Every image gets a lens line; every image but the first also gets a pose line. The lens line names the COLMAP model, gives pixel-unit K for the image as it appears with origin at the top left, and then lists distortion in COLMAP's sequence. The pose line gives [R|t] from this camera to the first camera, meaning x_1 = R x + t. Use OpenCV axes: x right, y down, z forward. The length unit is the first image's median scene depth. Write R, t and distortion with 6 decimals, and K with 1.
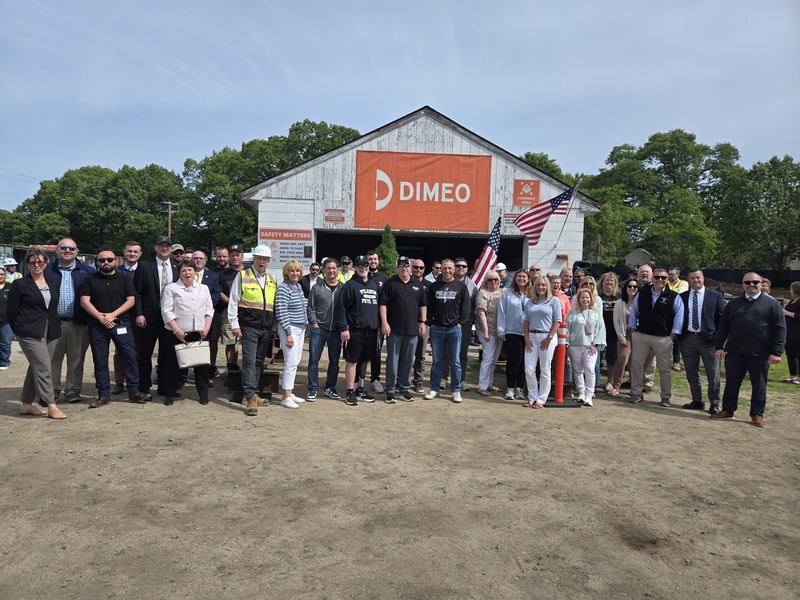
lens RADIAL K [[594.2, 0, 400.7], [0, 594.2, 296.0], [0, 0, 1]] dist [0.085232, -0.080857]
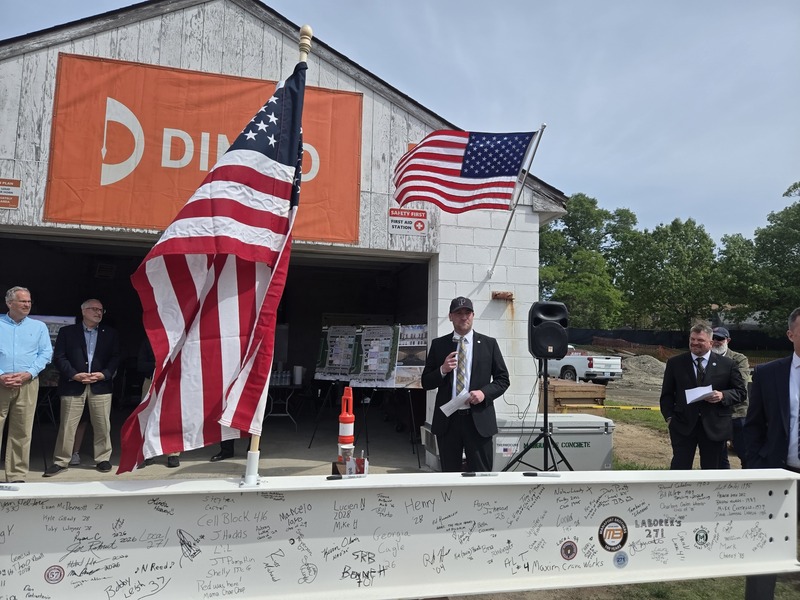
lens RADIAL K [[594.2, 0, 400.7], [0, 594.2, 296.0], [0, 0, 1]] dist [0.085232, -0.080857]
pose [[0.989640, 0.008425, 0.143327, 0.115339], [0.006218, 0.994825, -0.101414, -0.015207], [-0.143440, 0.101254, 0.984466, 0.532206]]
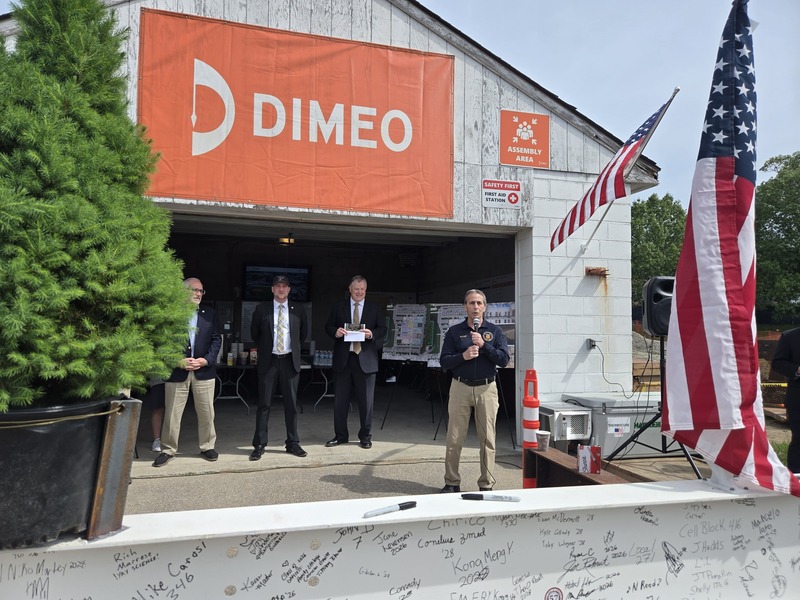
lens RADIAL K [[597.4, 0, 399.2], [0, 597.4, 302.8], [0, 0, 1]] dist [0.083594, -0.077561]
pose [[0.982397, -0.009440, 0.186567, 0.019657], [0.019558, 0.998431, -0.052470, -0.017834], [-0.185779, 0.055195, 0.981040, 0.568032]]
